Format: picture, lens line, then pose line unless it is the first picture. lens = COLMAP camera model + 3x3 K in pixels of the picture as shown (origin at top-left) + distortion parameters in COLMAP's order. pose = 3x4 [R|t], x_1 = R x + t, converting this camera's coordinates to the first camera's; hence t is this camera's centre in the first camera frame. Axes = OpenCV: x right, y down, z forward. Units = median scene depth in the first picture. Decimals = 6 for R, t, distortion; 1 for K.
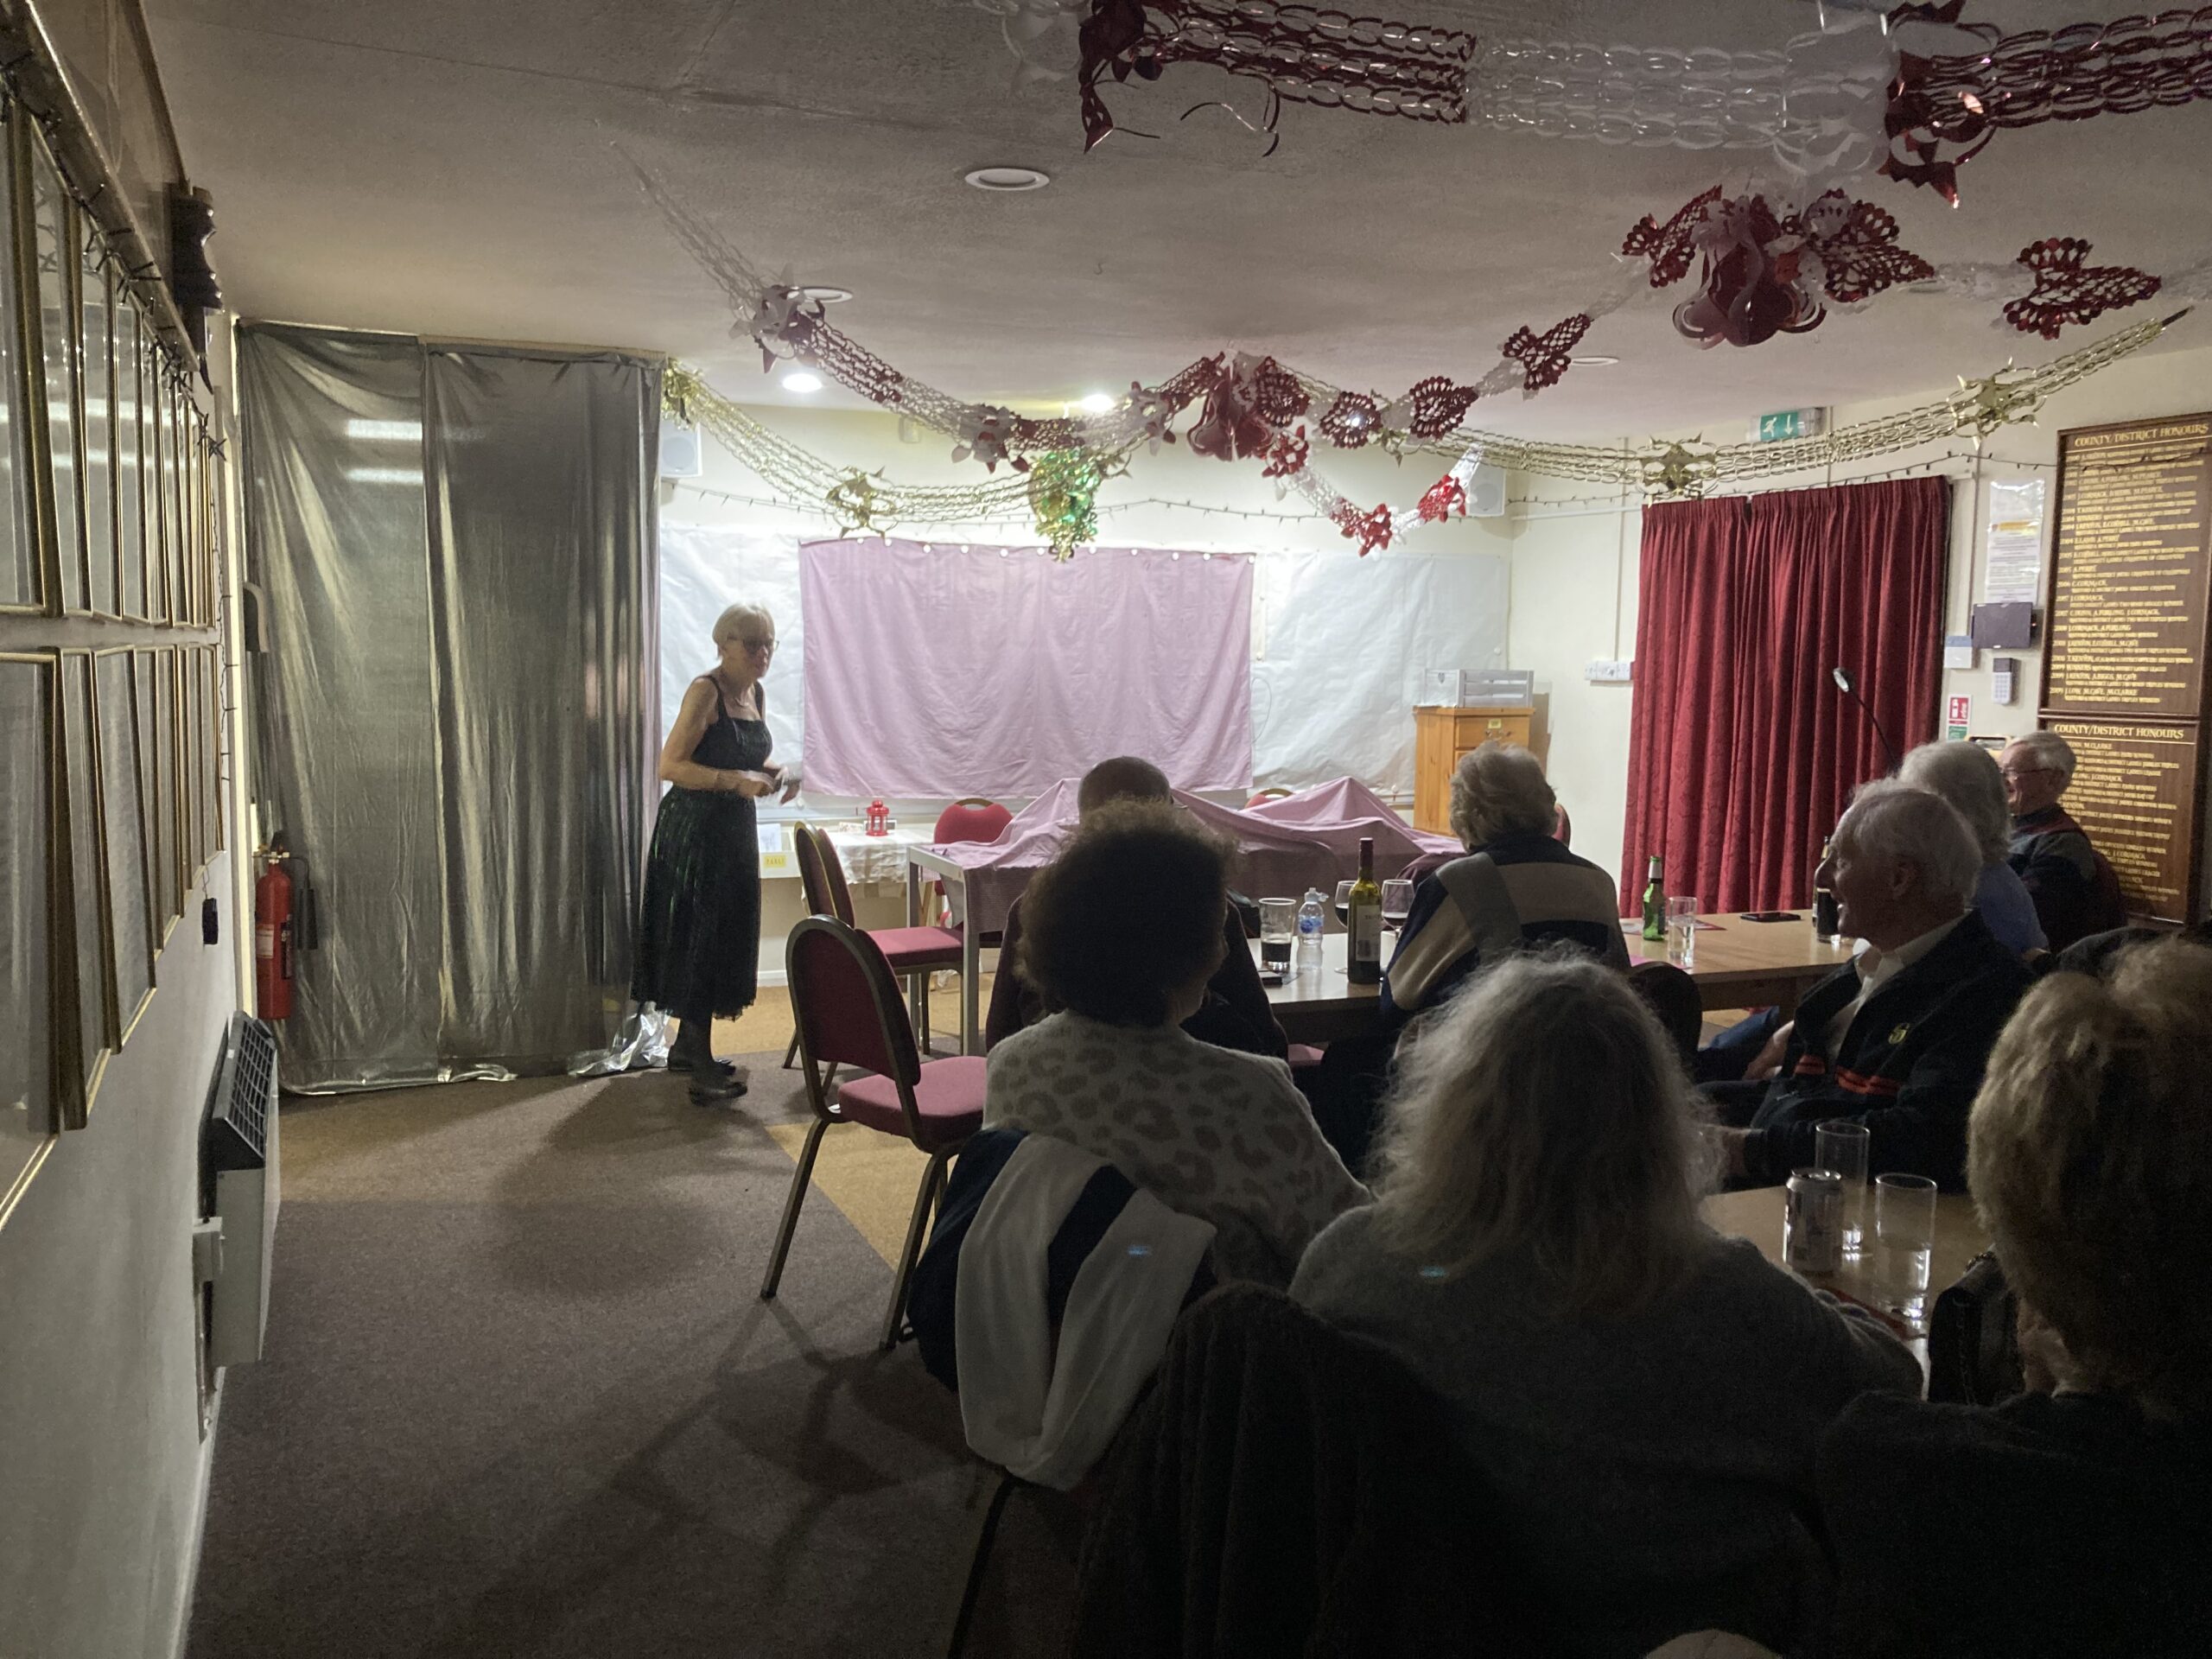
lens RADIAL K [[1863.7, 0, 1150.7], [0, 1863.7, 863.6], [0, 0, 1]] dist [0.035868, -0.063324]
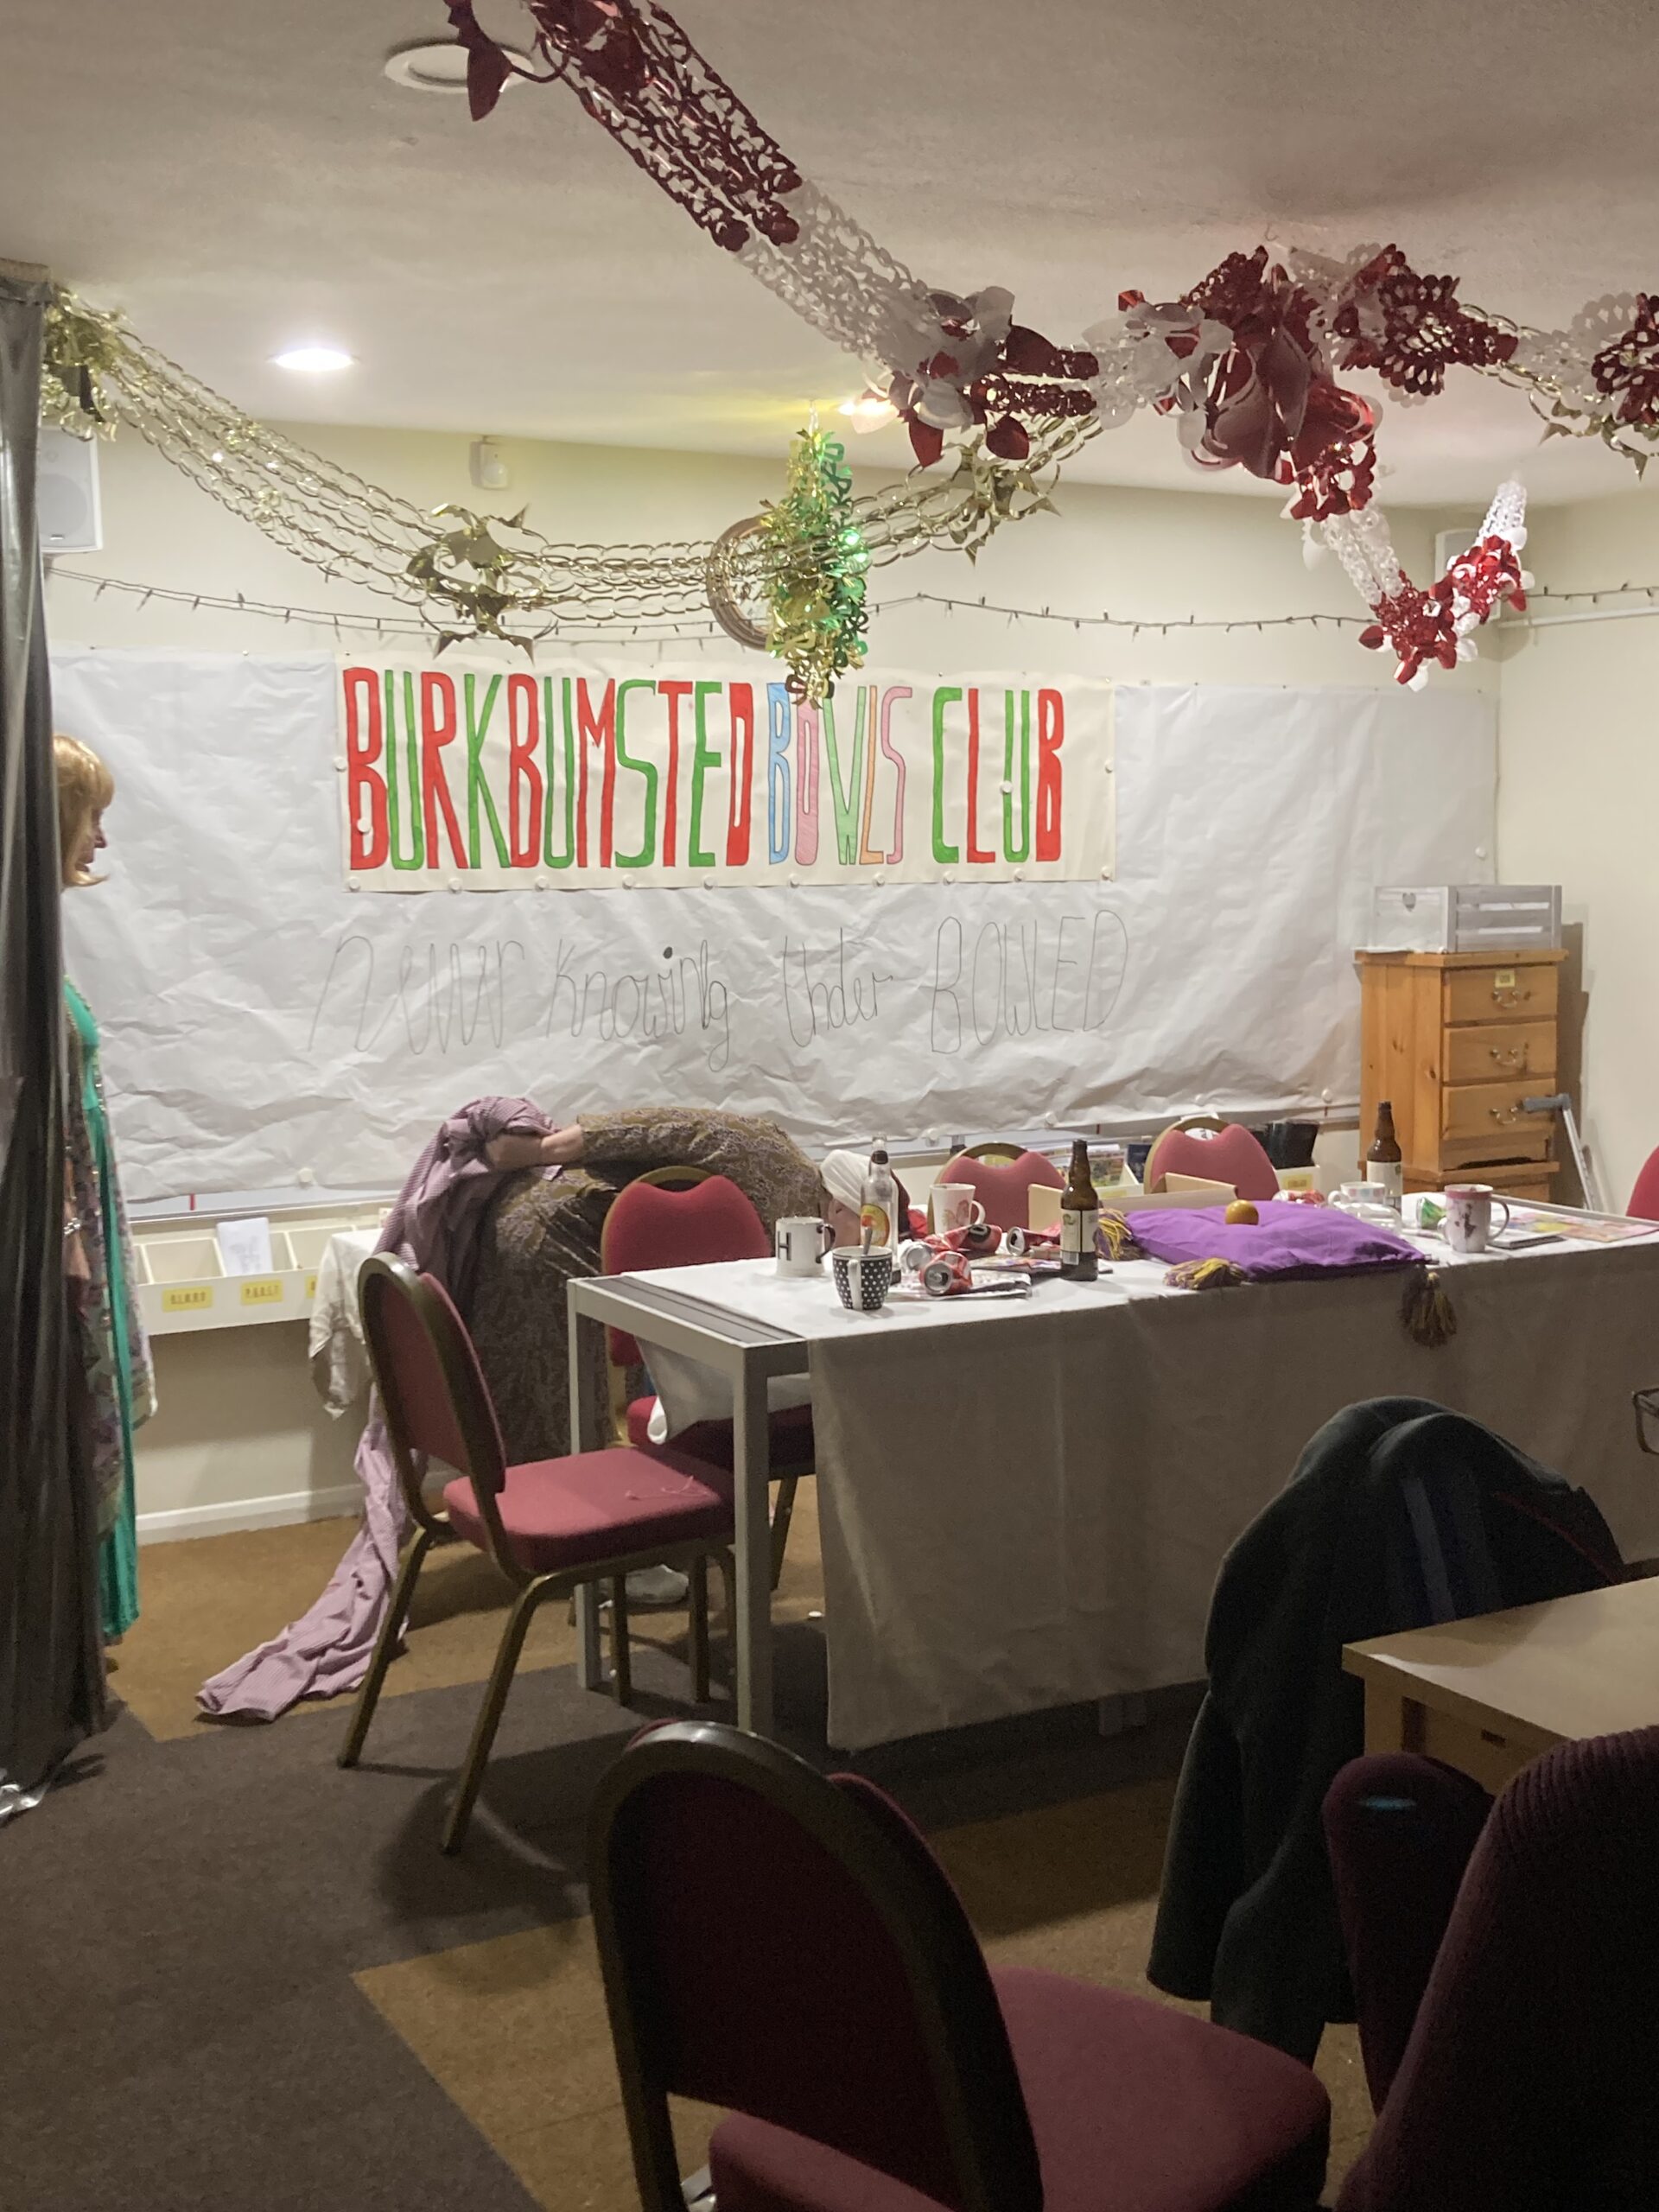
lens RADIAL K [[2500.8, 0, 869.8], [0, 2500.8, 1088.0], [0, 0, 1]] dist [0.142145, 0.000000]
pose [[0.995938, -0.030206, 0.084820, -0.103120], [0.031872, 0.999323, -0.018360, -0.043414], [-0.084208, 0.020989, 0.996227, 0.314475]]
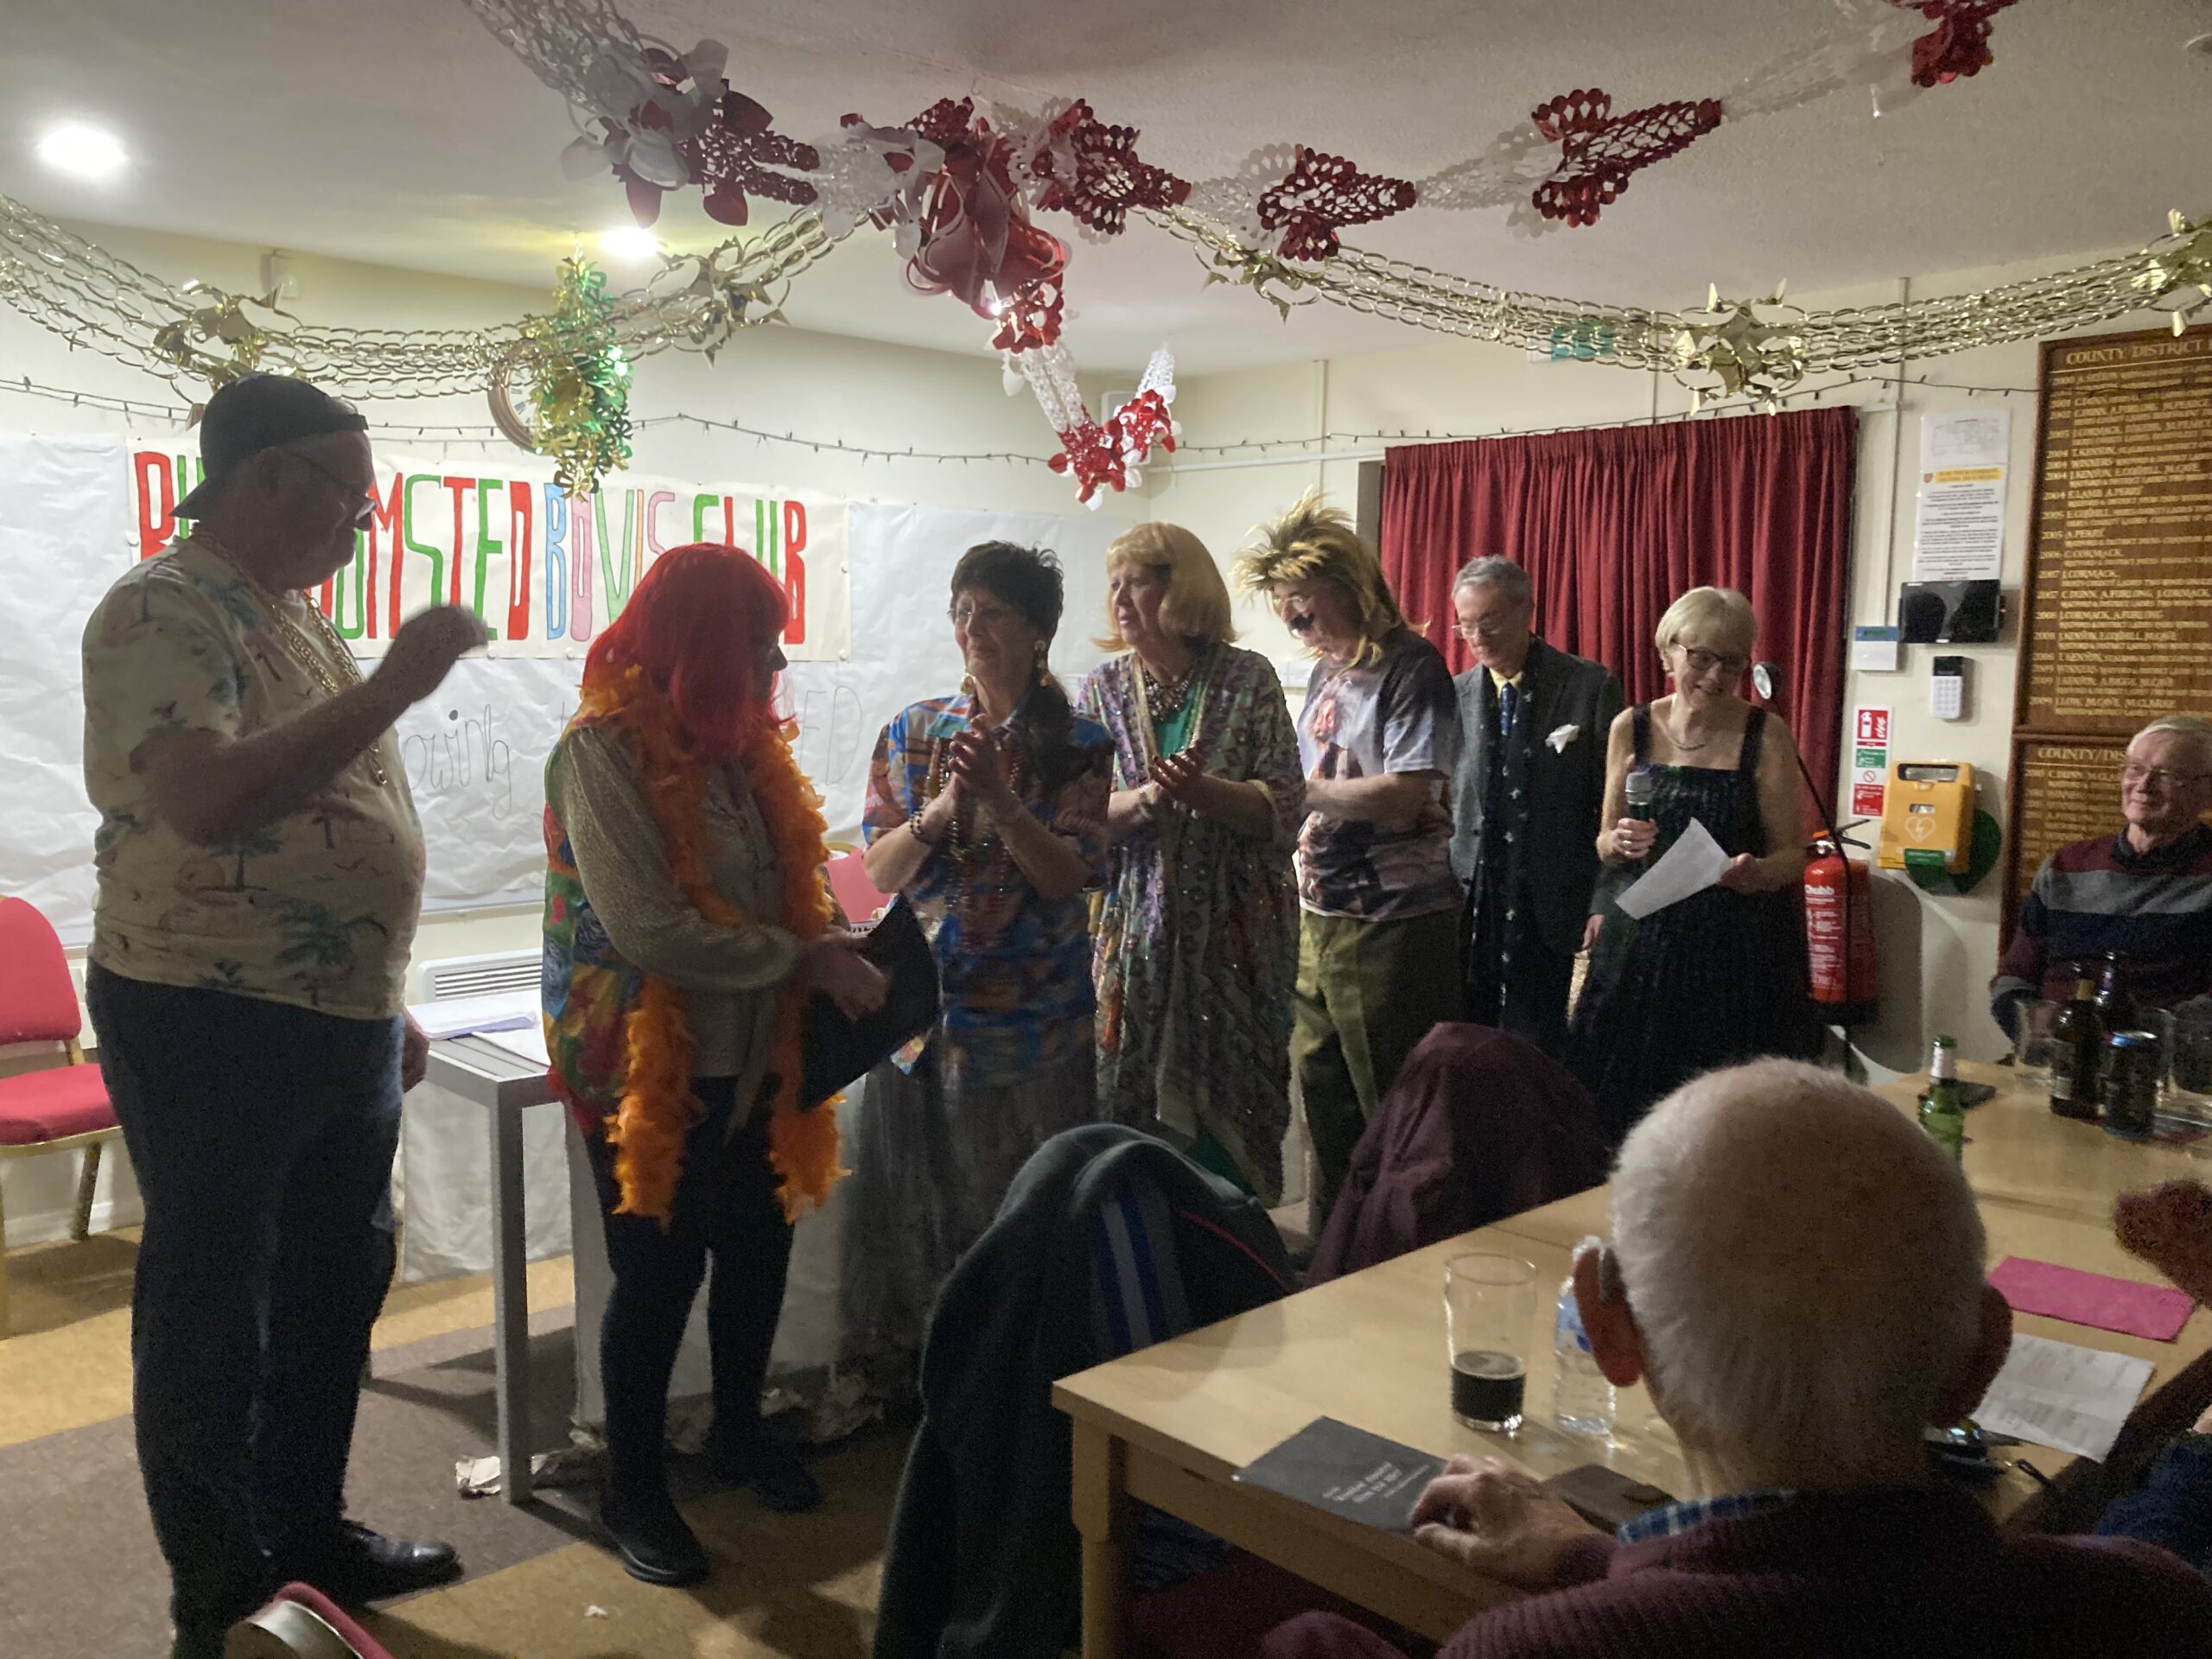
lens RADIAL K [[1863.7, 0, 1106.5], [0, 1863.7, 847.1], [0, 0, 1]] dist [0.035868, -0.063324]
pose [[0.950181, -0.035018, 0.309726, -0.083195], [0.036476, 0.999334, 0.001085, -0.047896], [-0.309558, 0.010267, 0.950825, 0.404570]]
